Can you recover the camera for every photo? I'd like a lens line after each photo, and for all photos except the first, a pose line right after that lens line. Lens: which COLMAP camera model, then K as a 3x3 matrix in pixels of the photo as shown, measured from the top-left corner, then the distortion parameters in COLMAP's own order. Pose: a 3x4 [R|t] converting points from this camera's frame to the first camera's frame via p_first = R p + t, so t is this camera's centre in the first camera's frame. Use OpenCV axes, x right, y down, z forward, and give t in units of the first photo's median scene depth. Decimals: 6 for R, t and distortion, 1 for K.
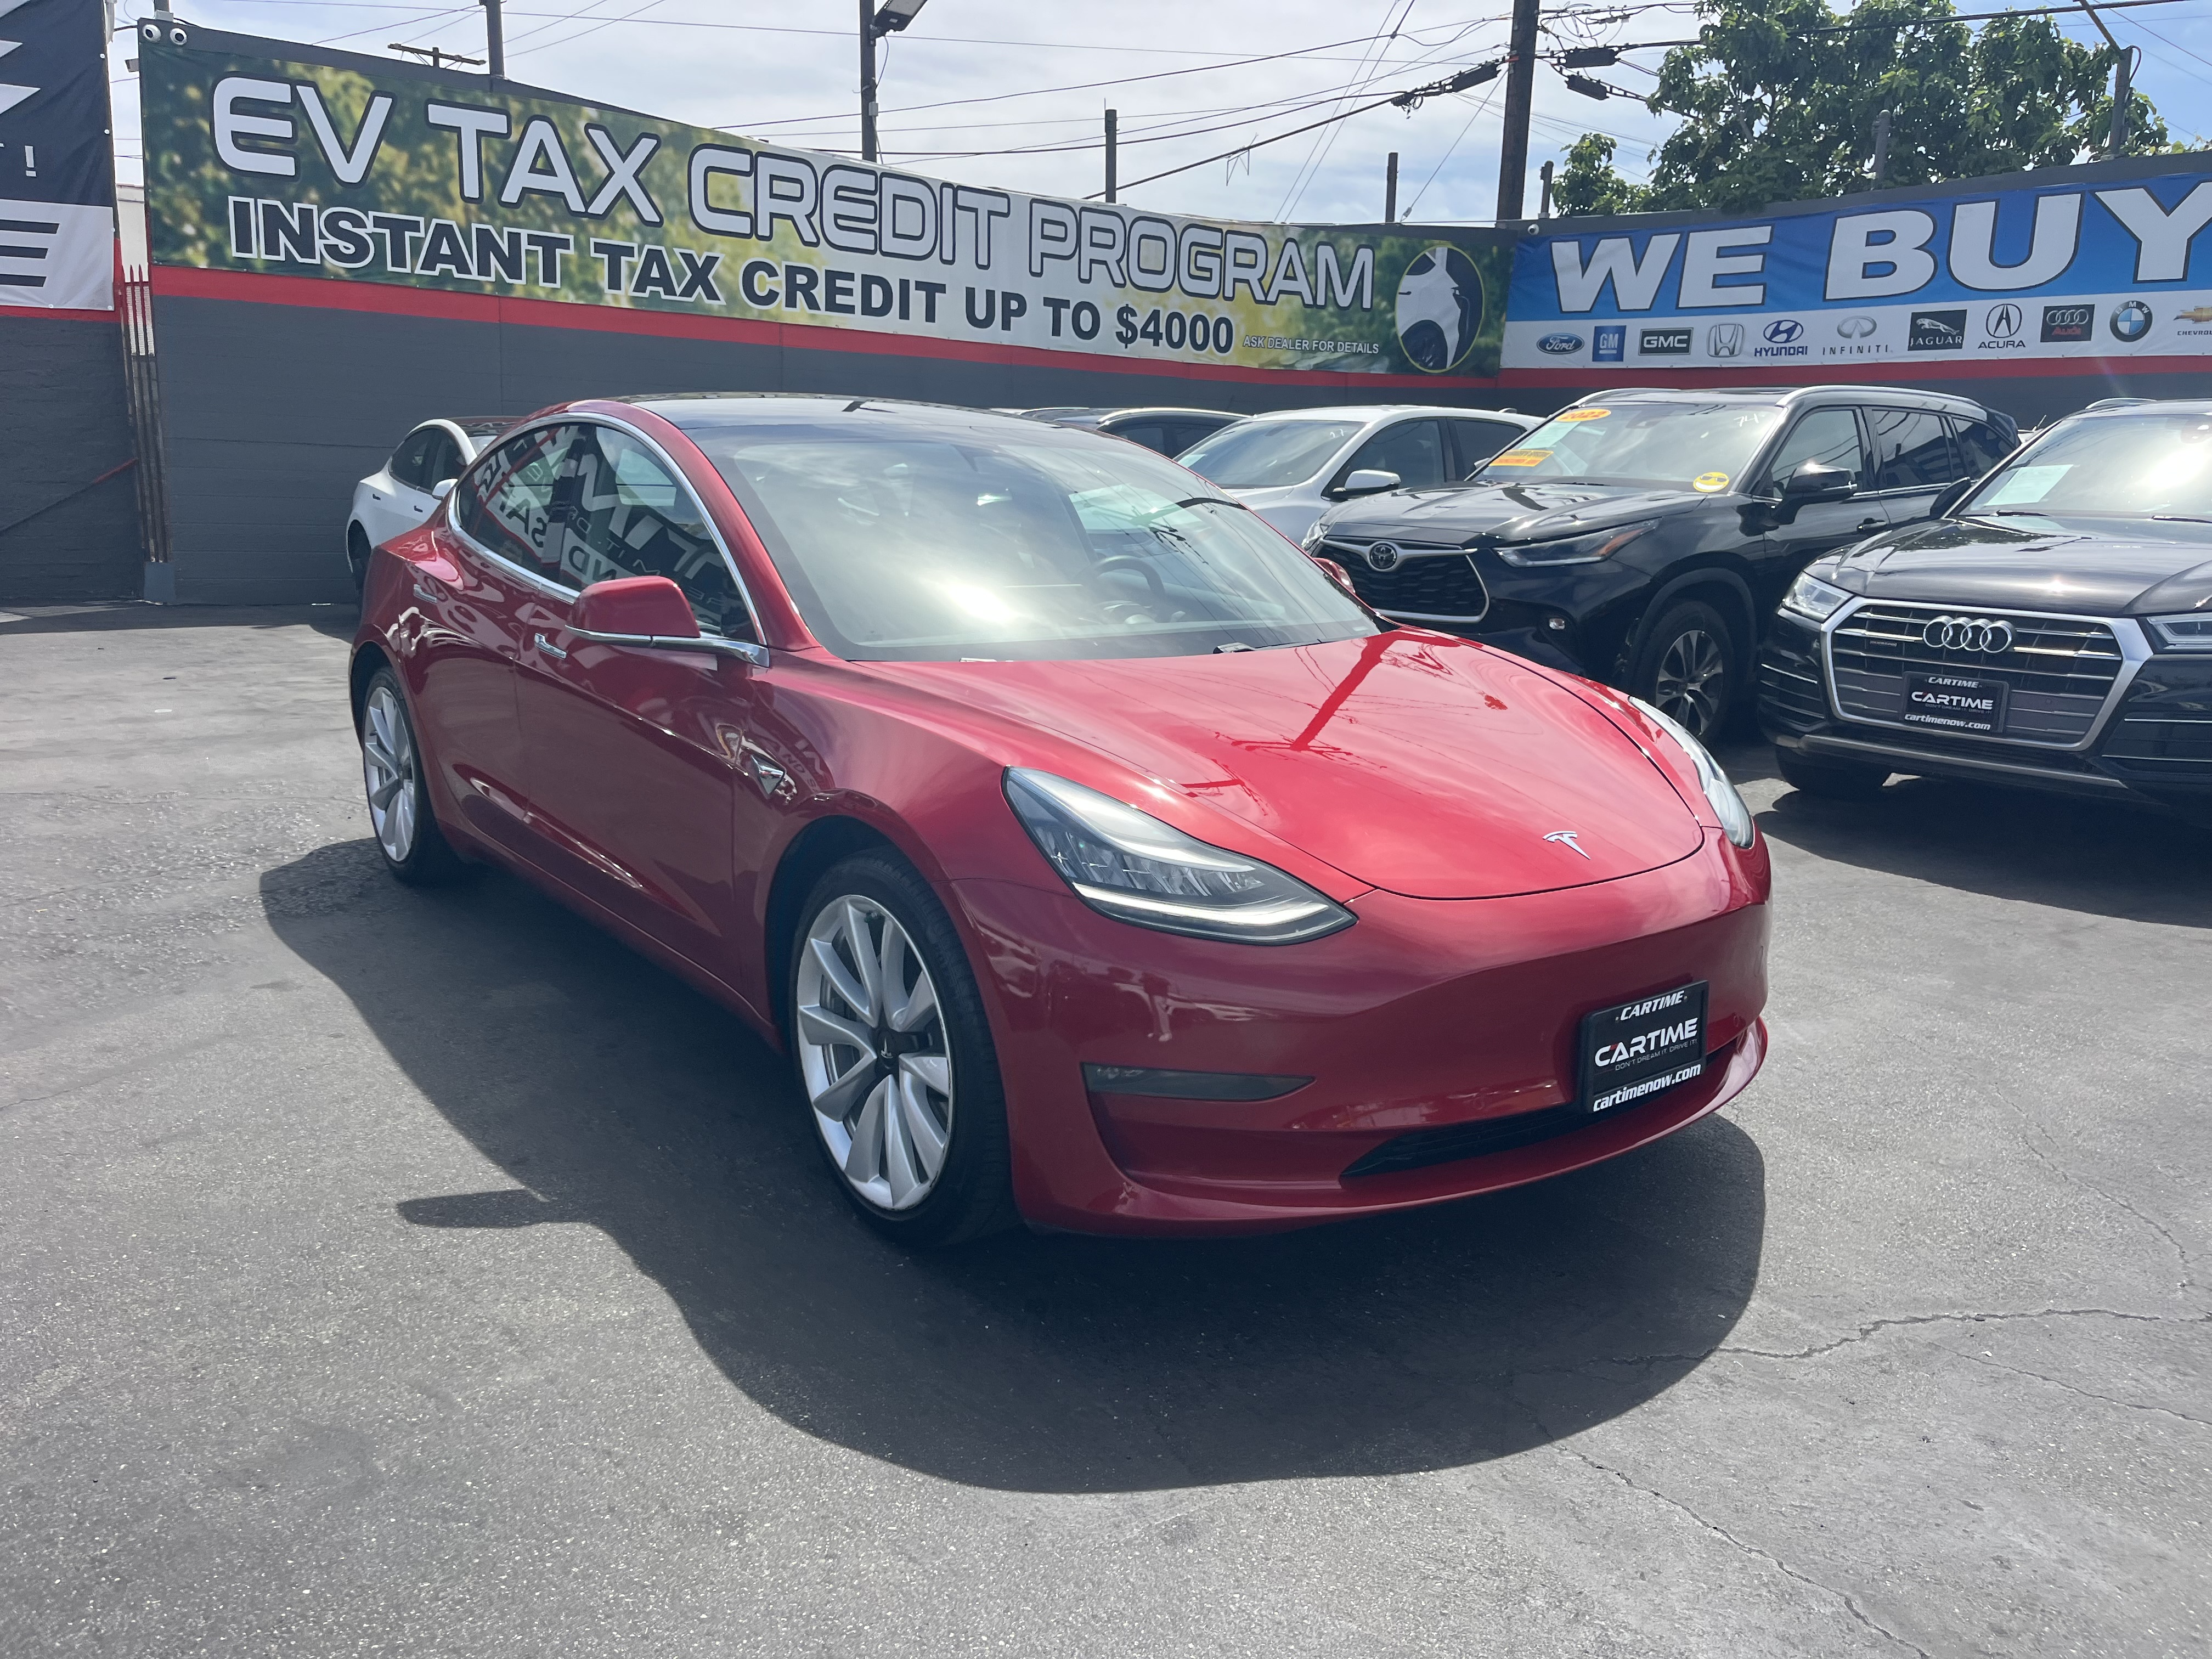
lens RADIAL K [[1644.8, 0, 1111.5], [0, 1644.8, 834.4], [0, 0, 1]] dist [0.072970, -0.097411]
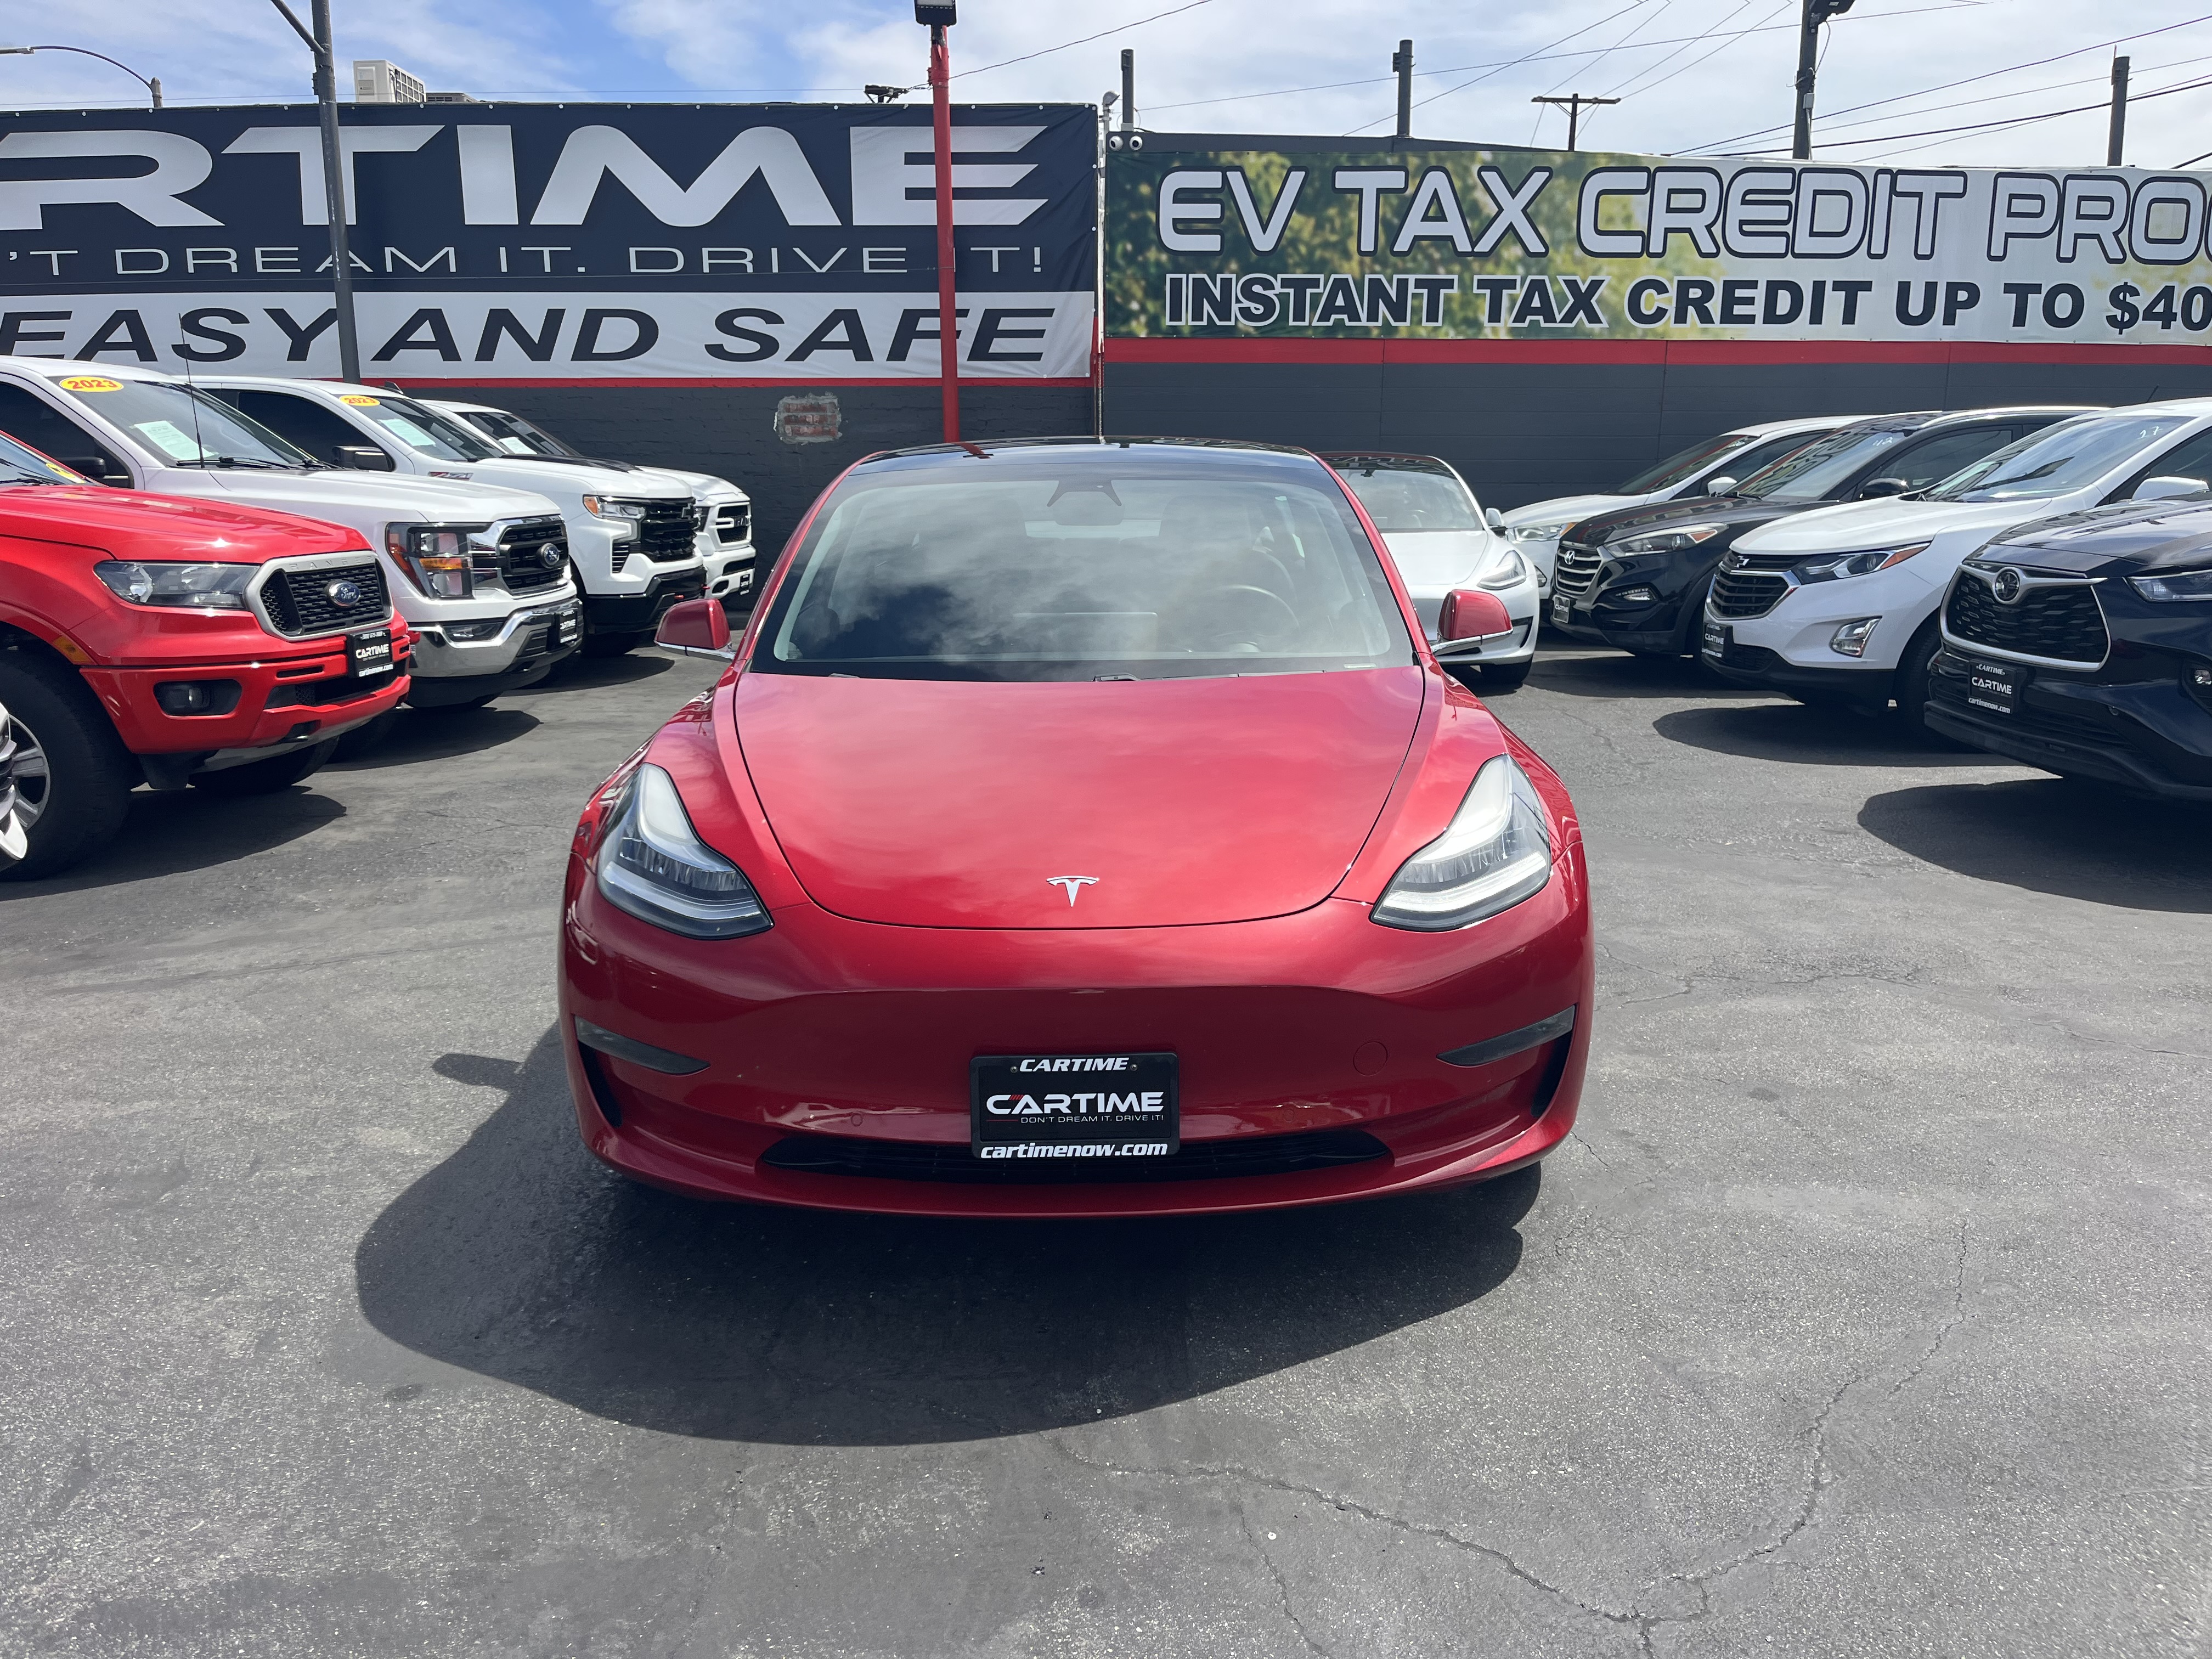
lens RADIAL K [[1644.8, 0, 1111.5], [0, 1644.8, 834.4], [0, 0, 1]] dist [0.072970, -0.097411]
pose [[0.788908, 0.108313, -0.604890, 0.178381], [-0.113125, 0.993119, 0.030291, -0.014496], [0.604009, 0.044531, 0.795732, 0.044870]]
